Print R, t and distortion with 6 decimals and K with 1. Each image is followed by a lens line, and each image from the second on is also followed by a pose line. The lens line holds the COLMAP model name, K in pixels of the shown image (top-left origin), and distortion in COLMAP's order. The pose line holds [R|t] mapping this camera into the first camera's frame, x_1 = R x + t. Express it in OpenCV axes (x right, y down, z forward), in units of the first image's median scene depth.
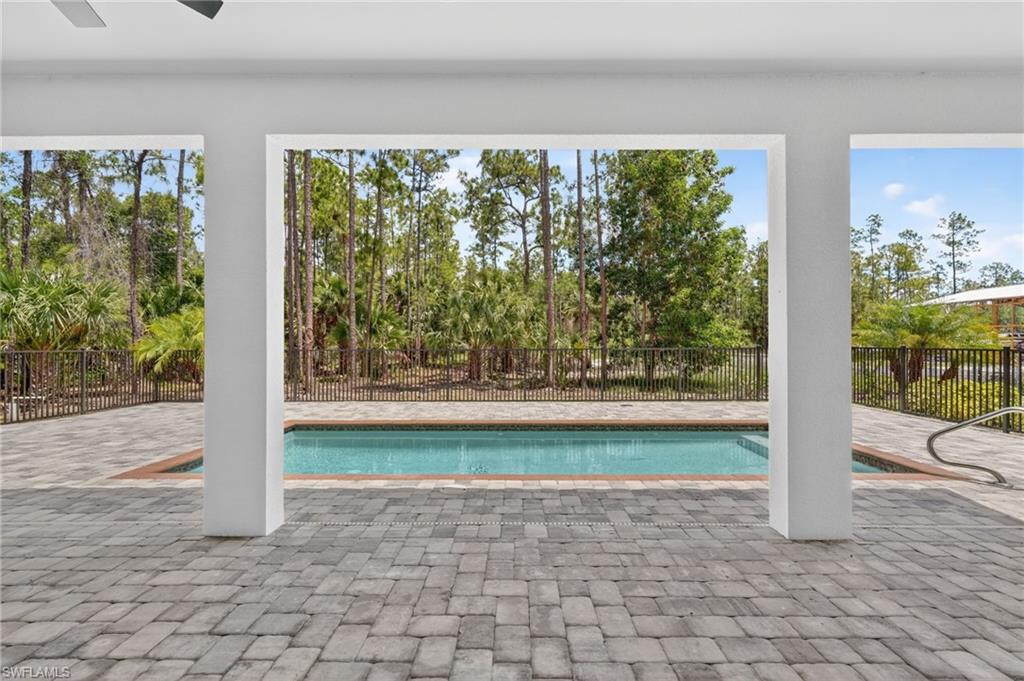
lens RADIAL K [[447.1, 0, 514.0], [0, 447.1, 349.8], [0, 0, 1]] dist [0.001056, 0.000253]
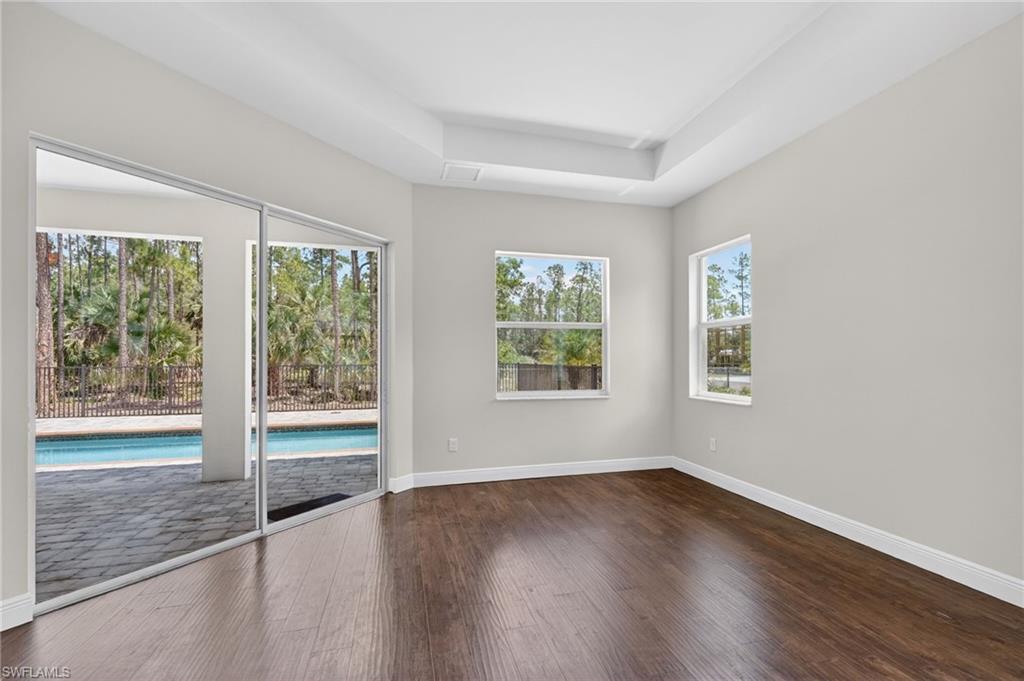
lens RADIAL K [[447.1, 0, 514.0], [0, 447.1, 349.8], [0, 0, 1]] dist [0.001056, 0.000253]
pose [[0.964956, 0.005369, 0.262355, 1.489588], [0.002610, 0.999545, -0.030057, -0.019692], [-0.262397, 0.029689, 0.964503, -1.072461]]
